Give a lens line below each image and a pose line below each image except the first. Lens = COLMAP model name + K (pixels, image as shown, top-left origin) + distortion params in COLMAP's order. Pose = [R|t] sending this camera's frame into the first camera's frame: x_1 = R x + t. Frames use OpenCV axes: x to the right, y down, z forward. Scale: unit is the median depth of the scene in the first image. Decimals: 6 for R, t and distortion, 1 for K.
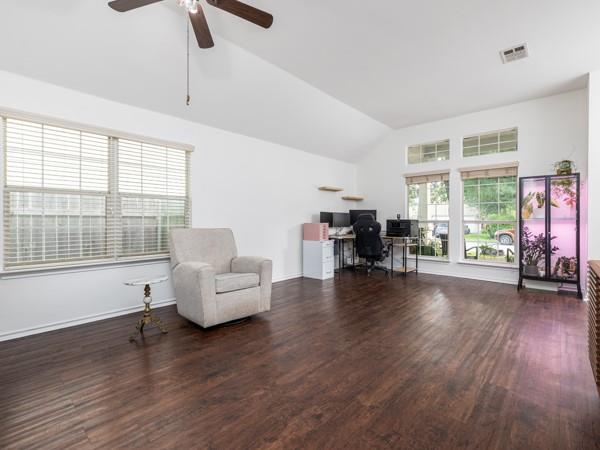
lens RADIAL K [[290.1, 0, 300.0], [0, 290.1, 225.0], [0, 0, 1]] dist [-0.000026, 0.000094]
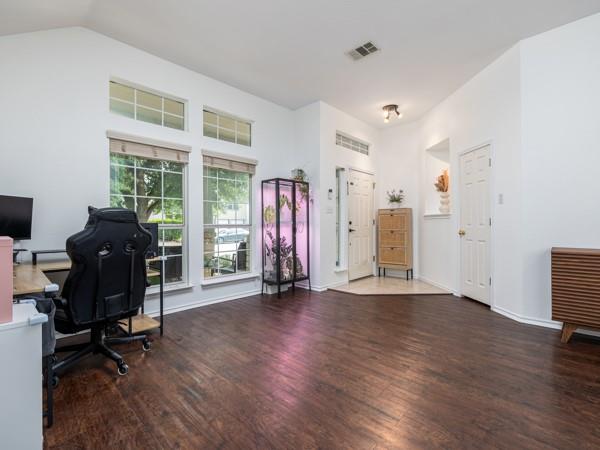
lens RADIAL K [[290.1, 0, 300.0], [0, 290.1, 225.0], [0, 0, 1]] dist [-0.000026, 0.000094]
pose [[0.042390, 0.001786, 0.999100, -0.151403], [0.015865, 0.999871, -0.002461, -0.006498], [-0.998975, 0.015955, 0.042357, 0.764825]]
